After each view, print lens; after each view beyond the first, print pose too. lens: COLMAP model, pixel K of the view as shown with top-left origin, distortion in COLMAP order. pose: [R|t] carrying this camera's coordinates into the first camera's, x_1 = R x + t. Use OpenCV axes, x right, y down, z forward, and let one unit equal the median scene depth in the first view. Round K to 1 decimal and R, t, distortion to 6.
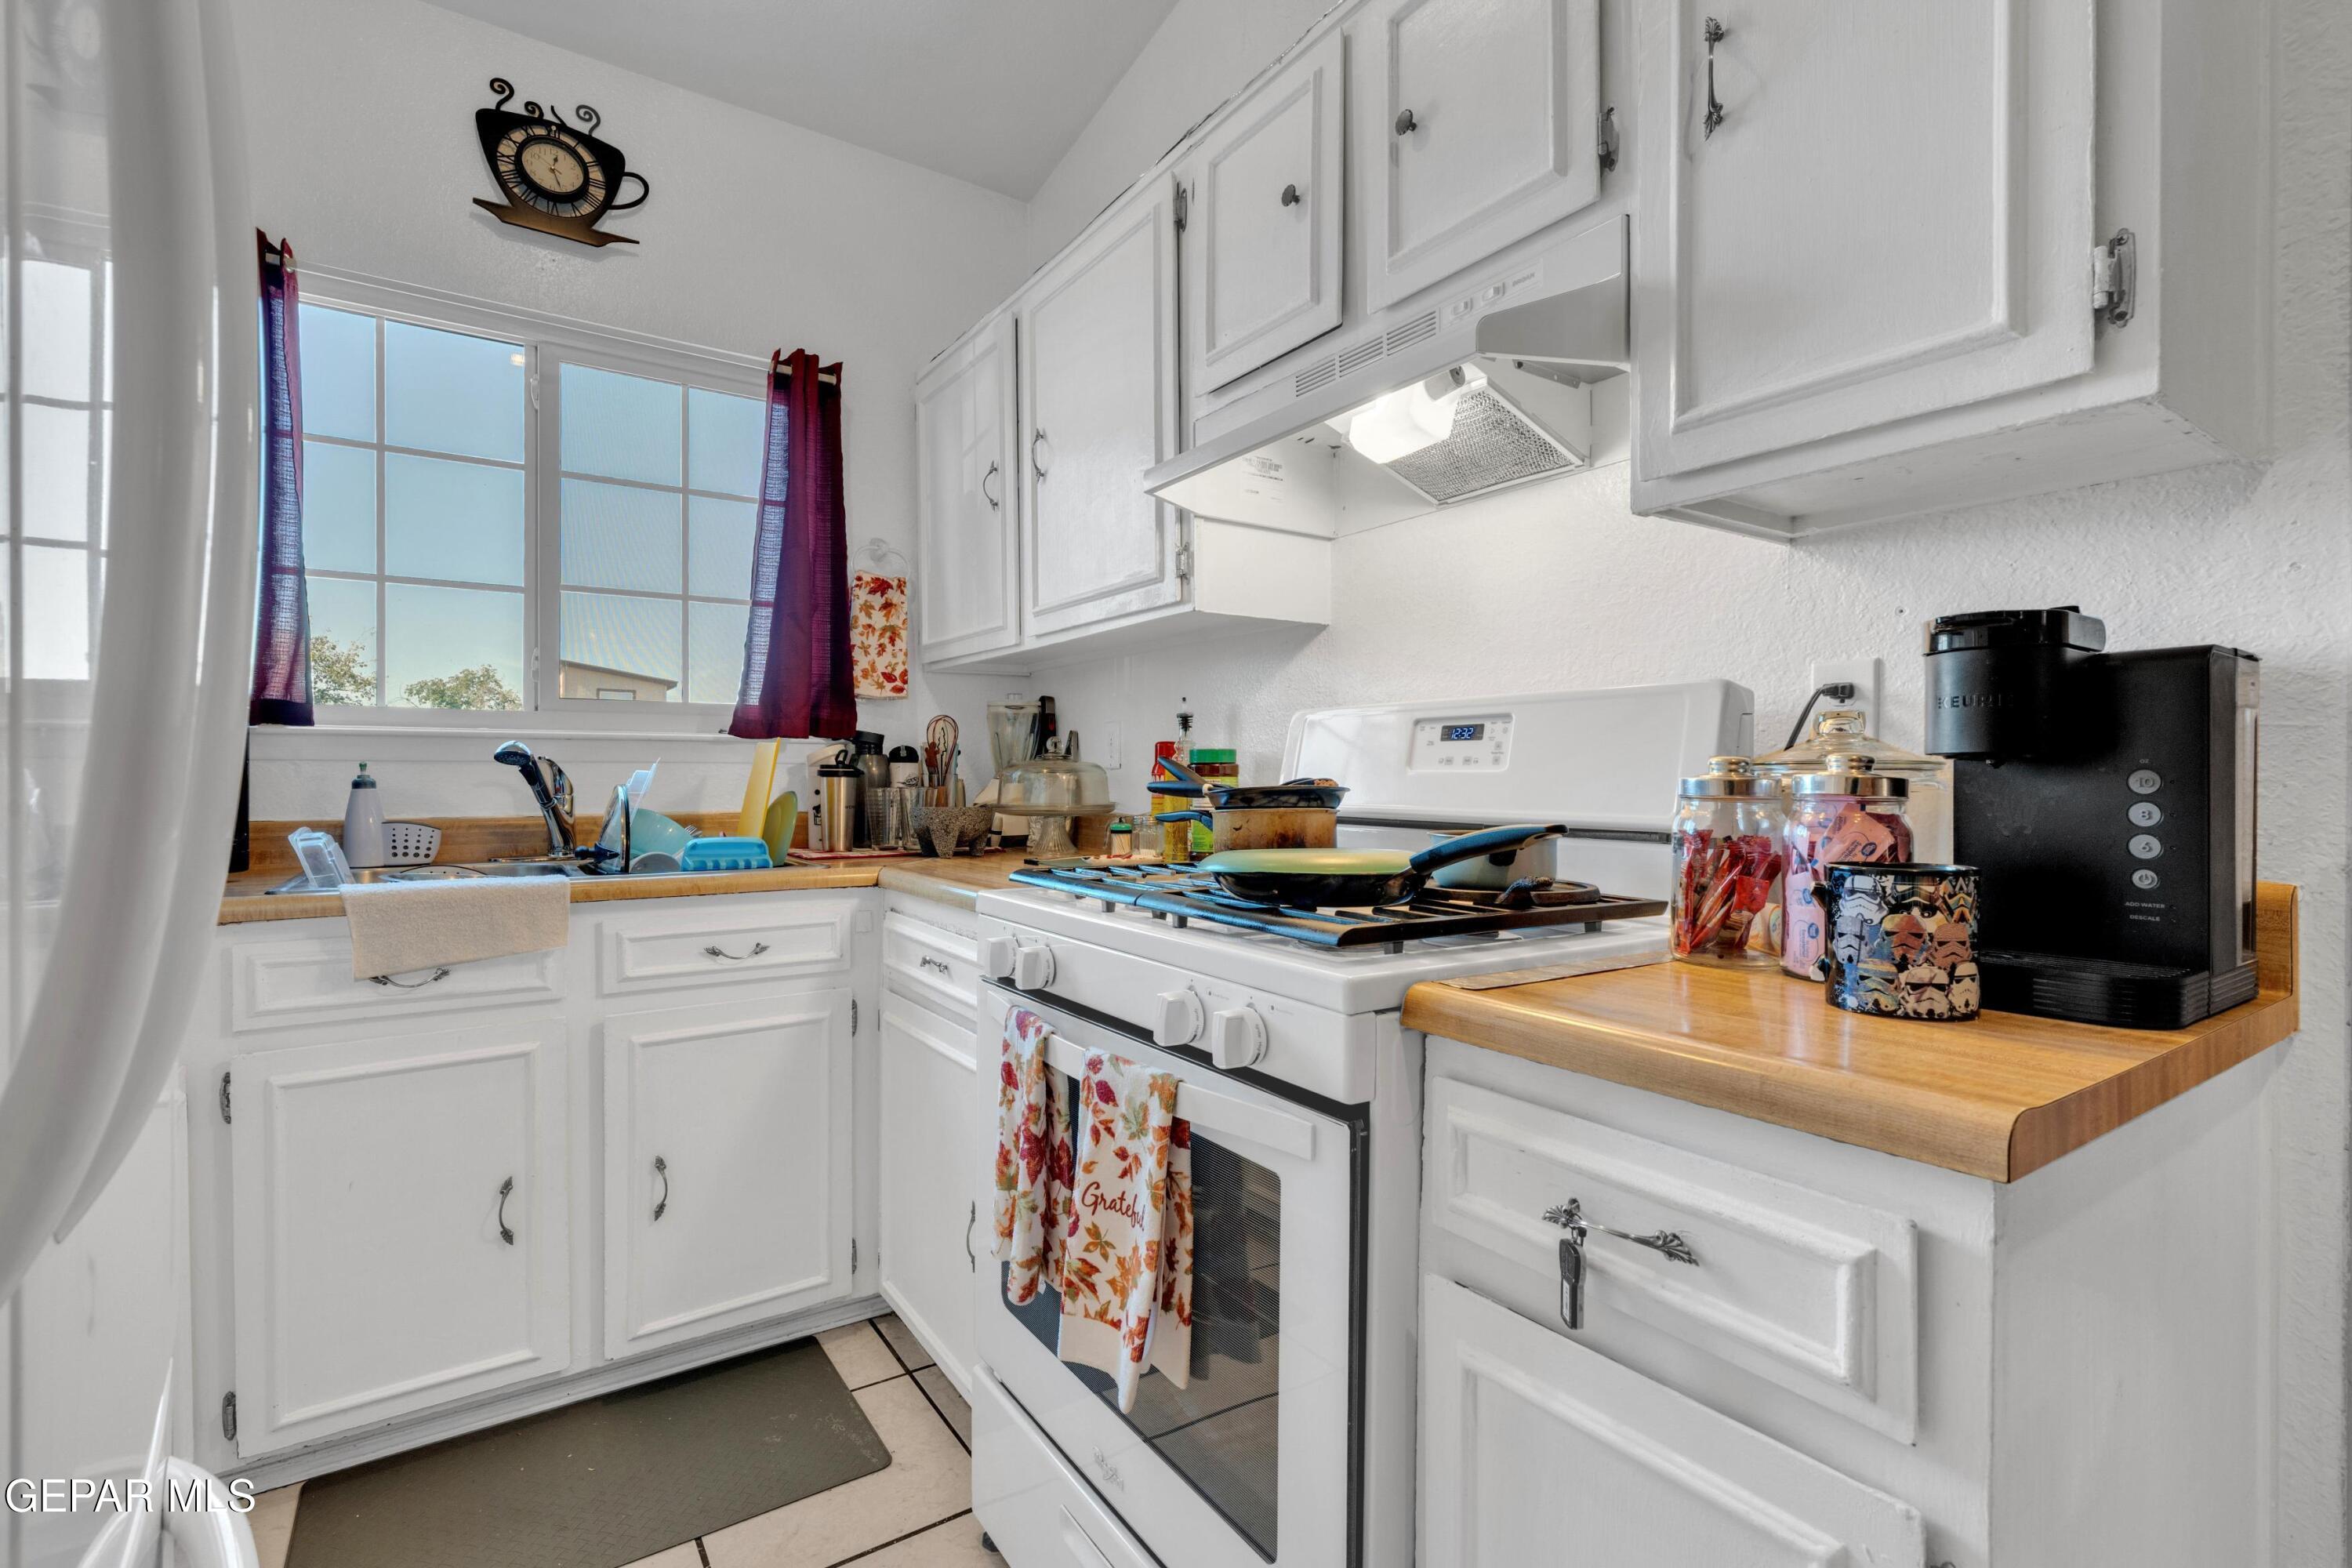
lens RADIAL K [[1049.8, 0, 1166.8], [0, 1049.8, 778.5], [0, 0, 1]] dist [-0.001884, 0.000887]
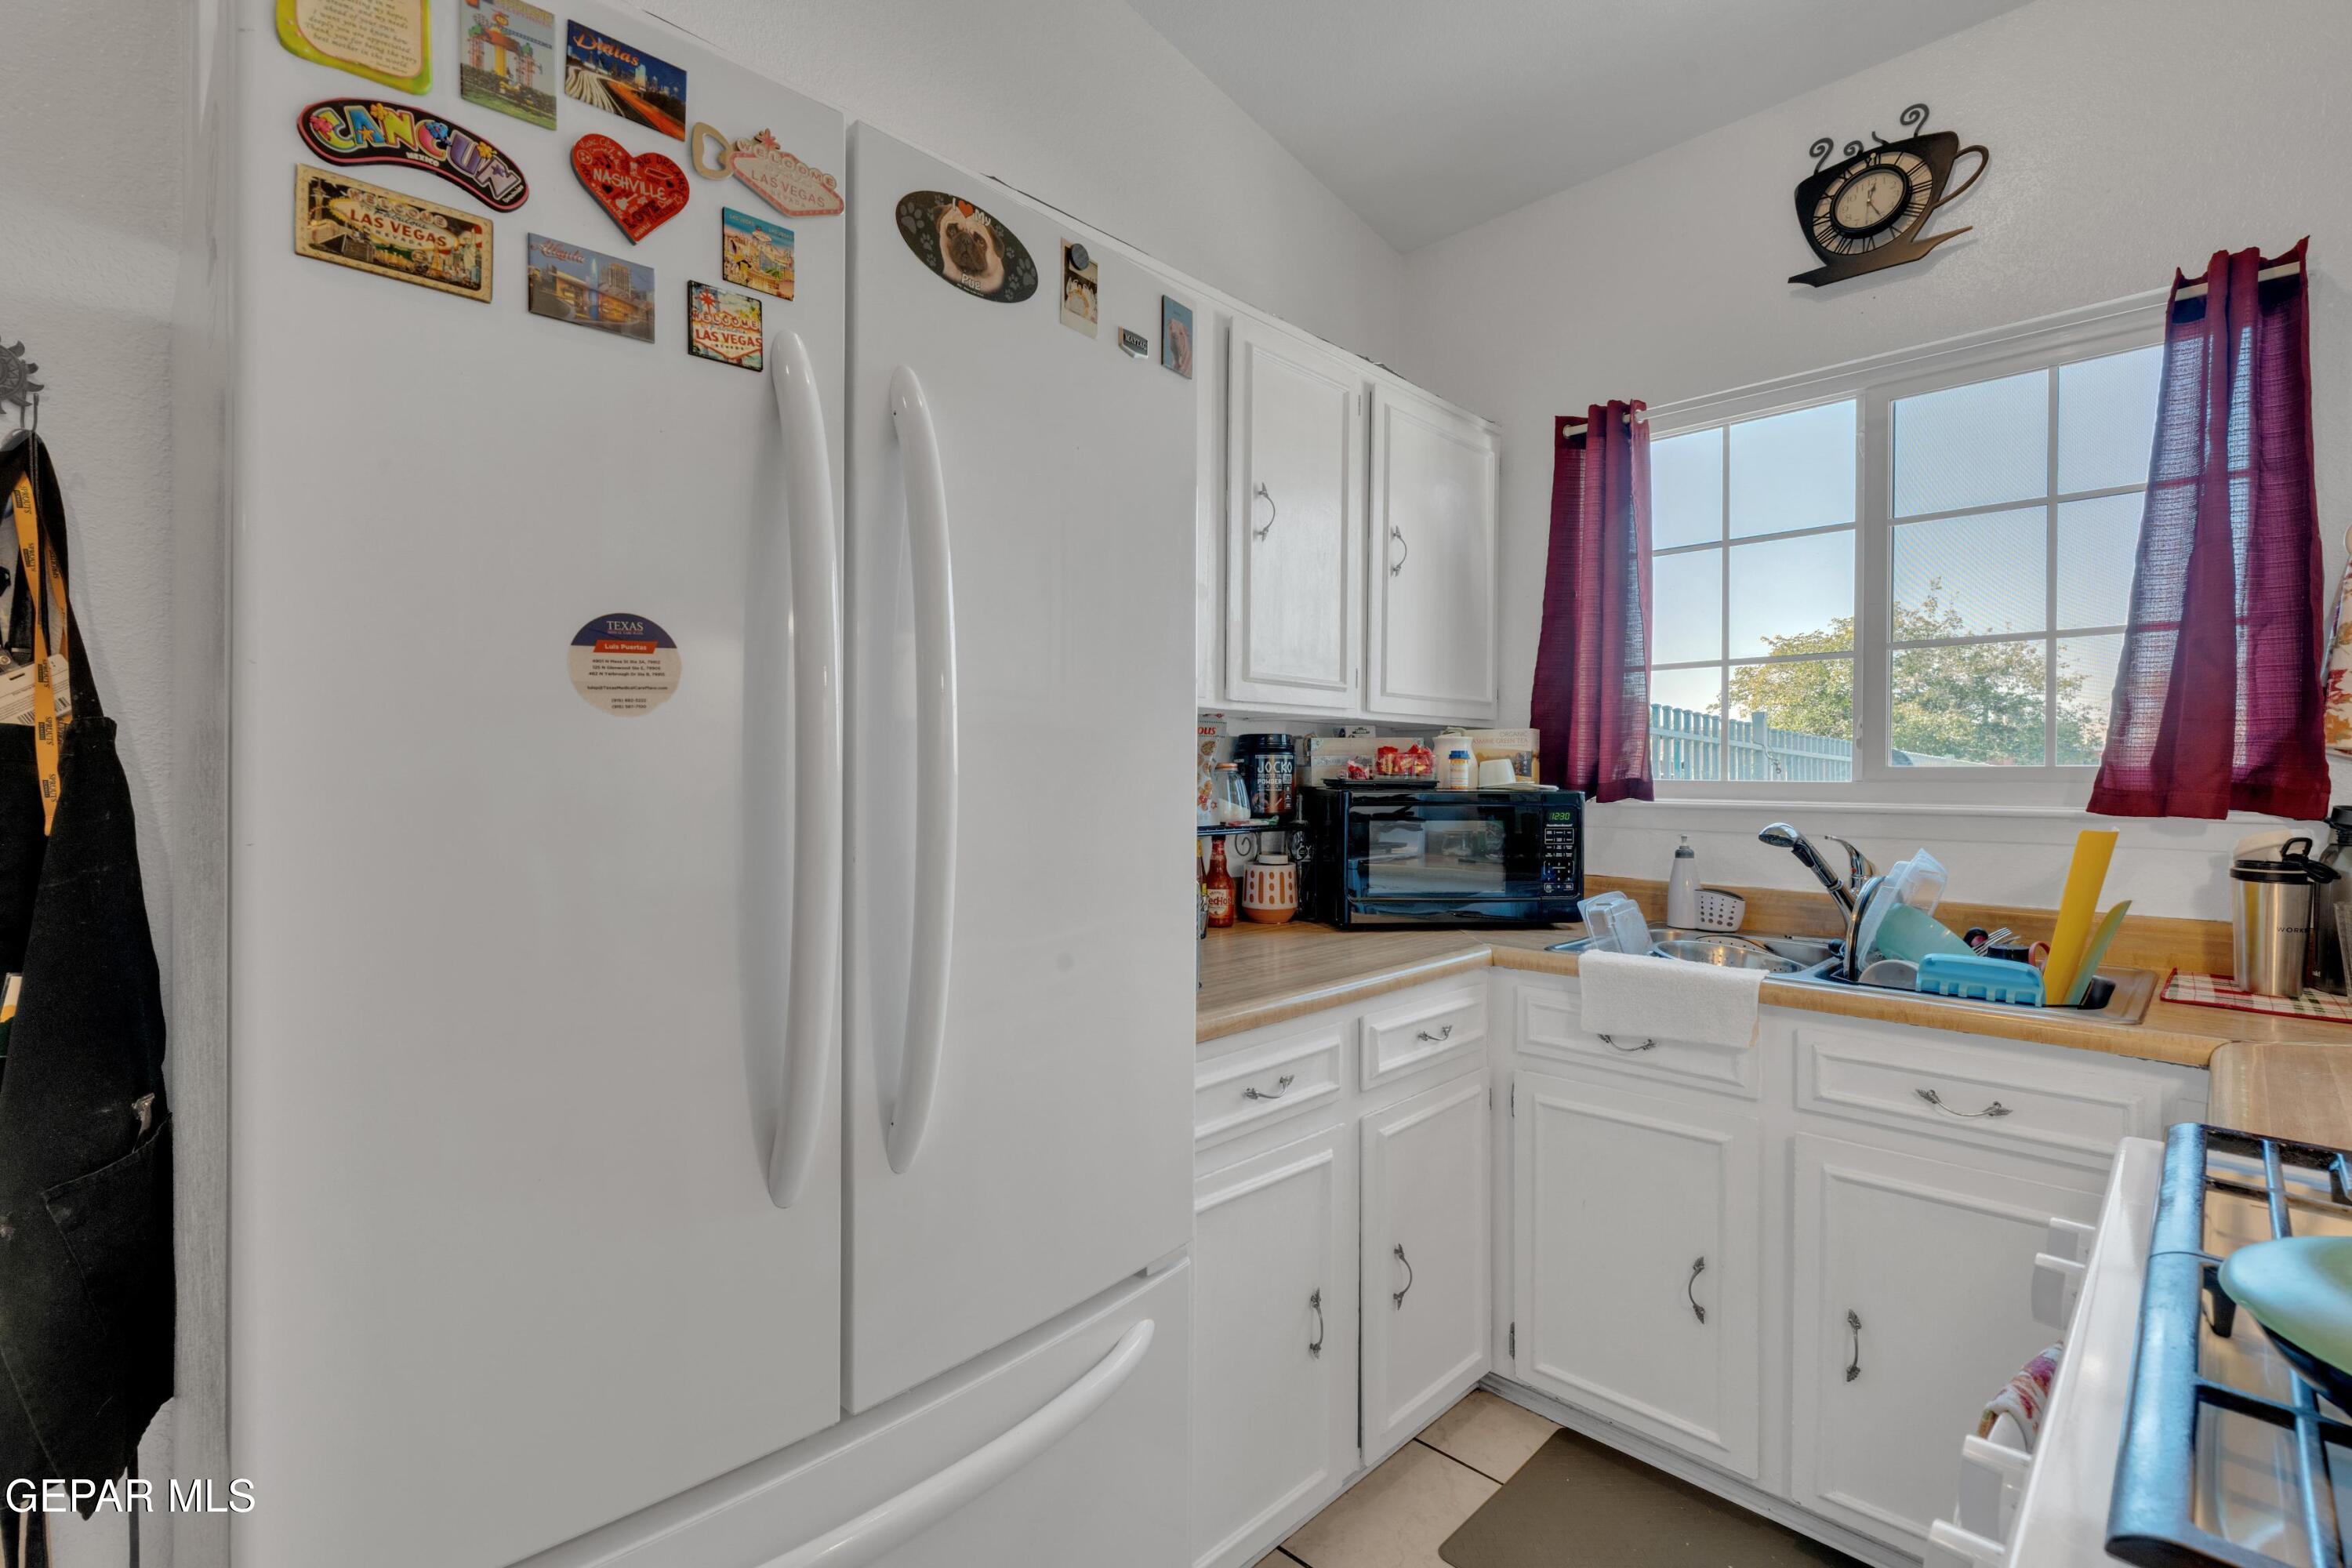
lens RADIAL K [[1054.5, 0, 1171.3], [0, 1054.5, 780.0], [0, 0, 1]] dist [-0.003158, 0.001923]
pose [[0.193255, 0.007099, -0.981123, 0.210451], [-0.007081, 0.999958, 0.005841, -0.067299], [0.981123, 0.005818, 0.193297, 0.209970]]
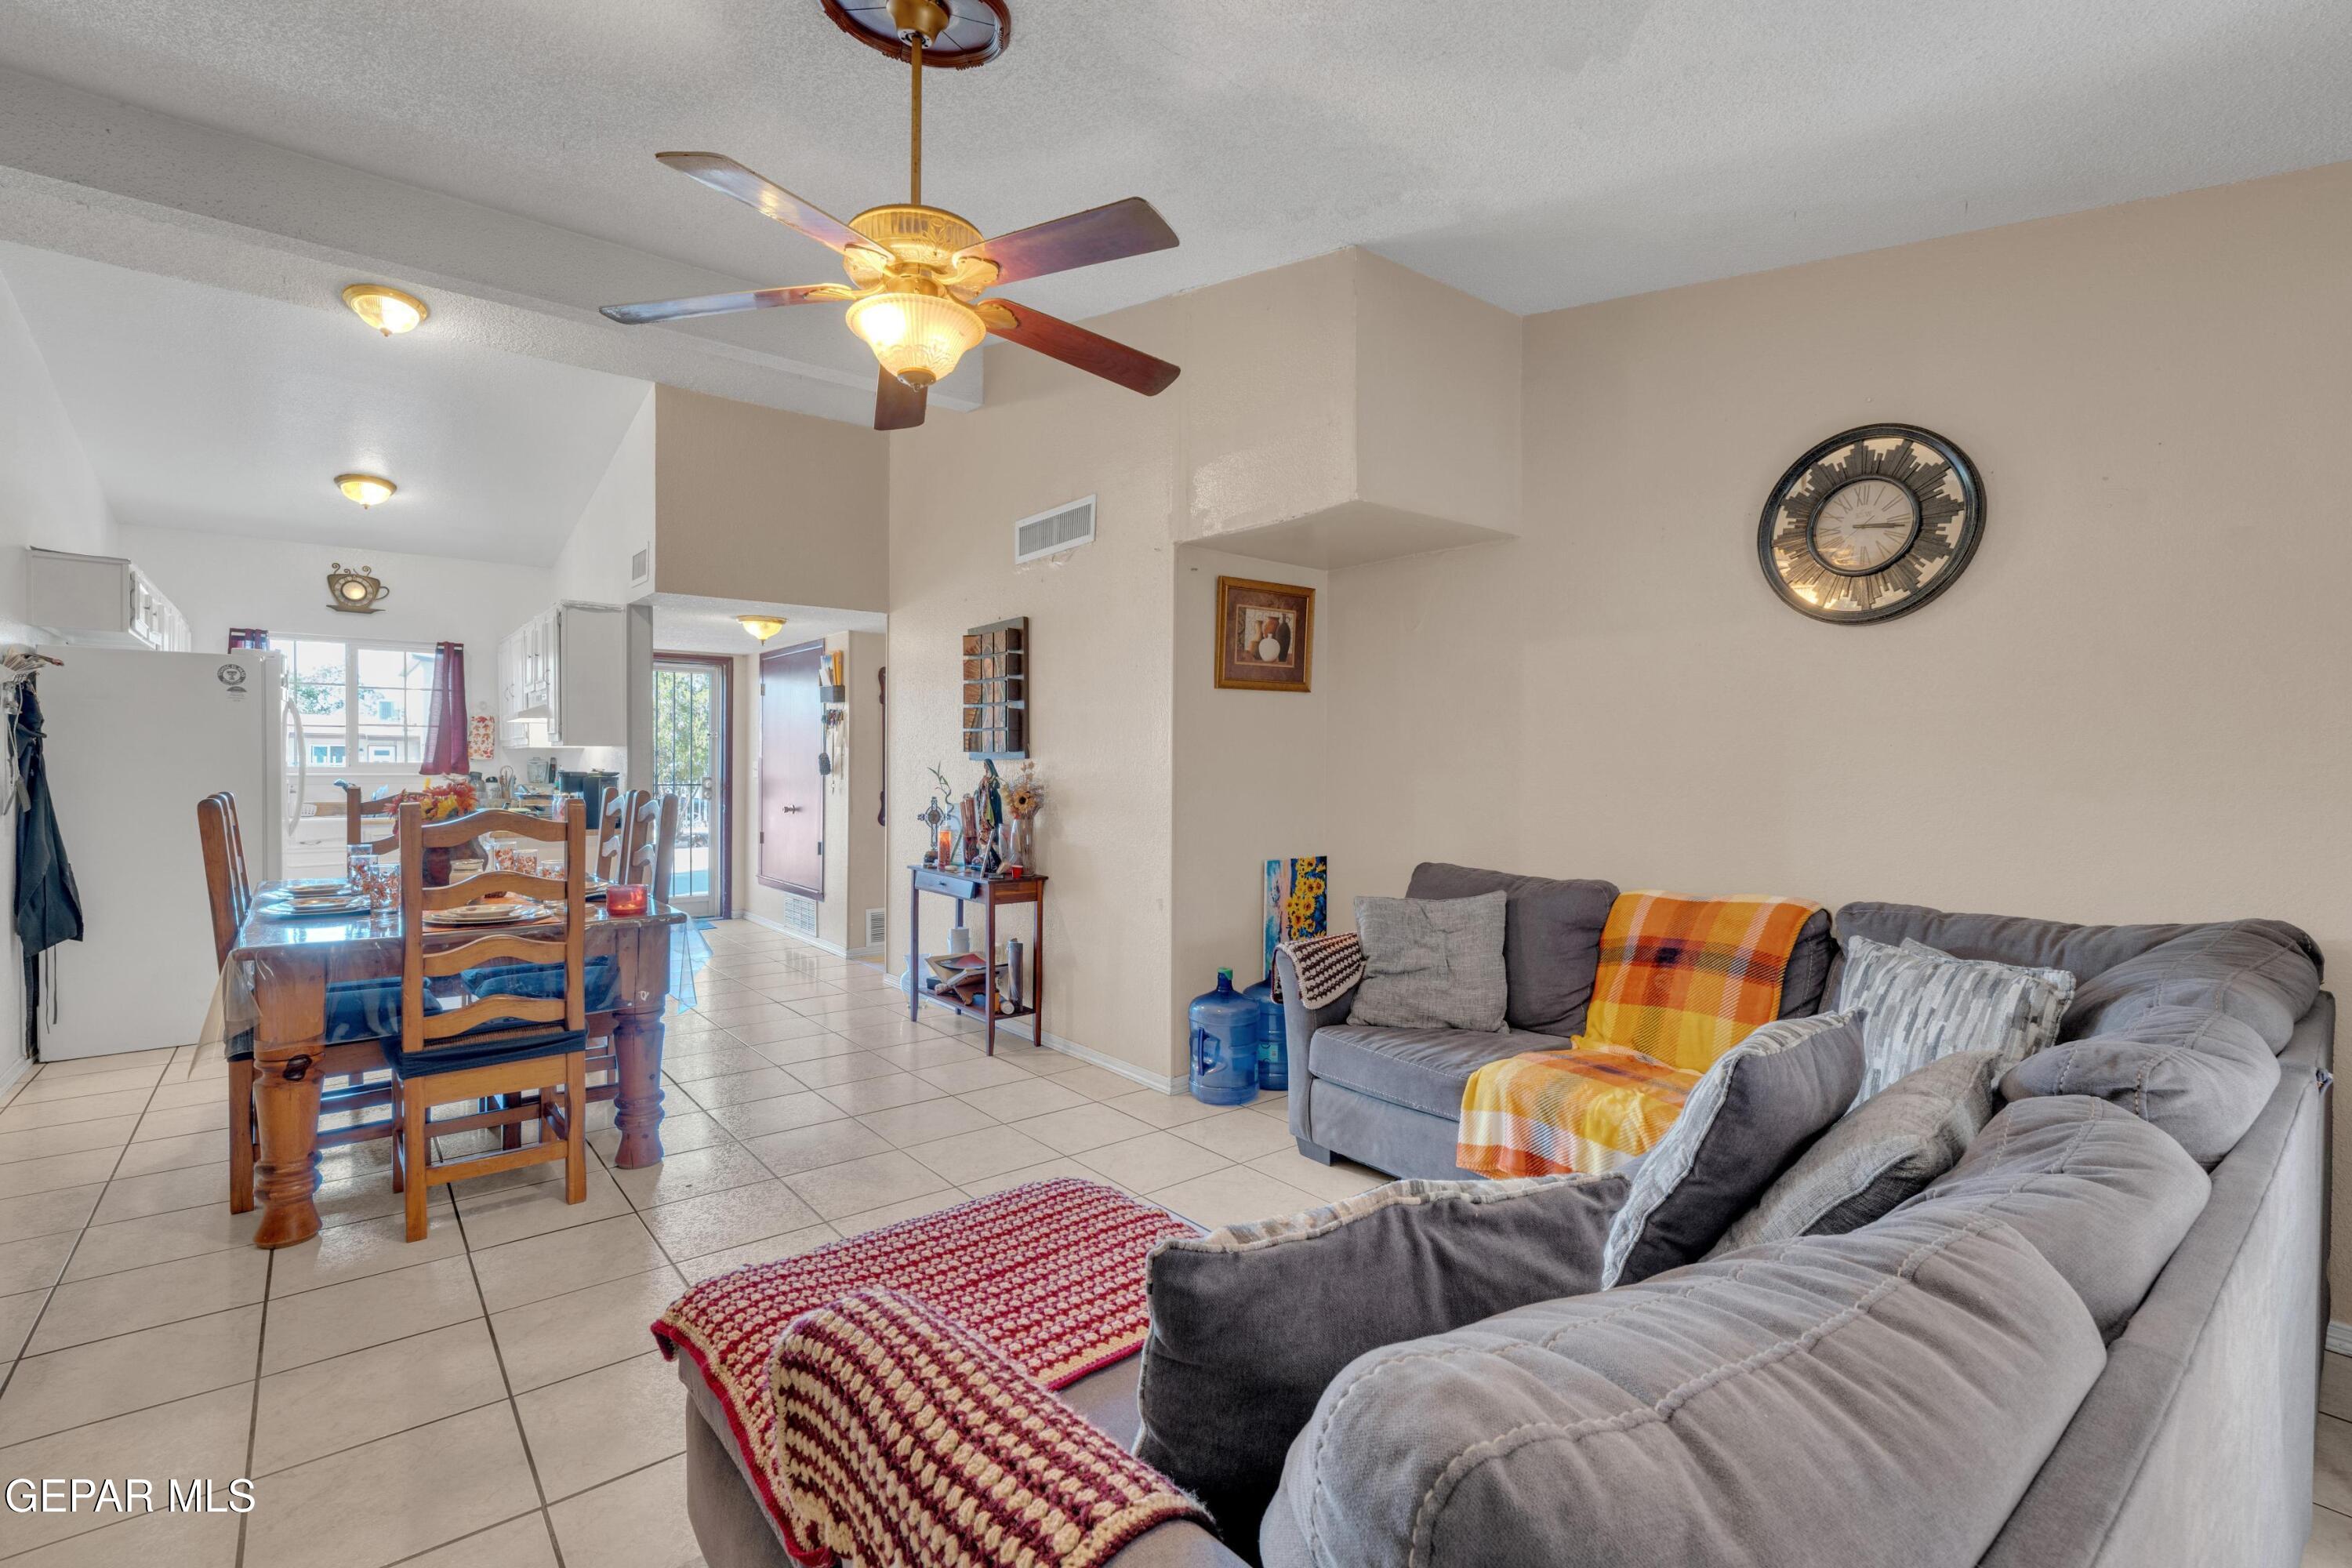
lens RADIAL K [[1054.5, 0, 1171.3], [0, 1054.5, 780.0], [0, 0, 1]] dist [-0.003158, 0.001923]
pose [[0.996324, 0.002454, 0.085626, 1.505042], [-0.003411, 0.999933, 0.011041, -0.067598], [-0.085593, -0.011293, 0.996266, -2.236698]]
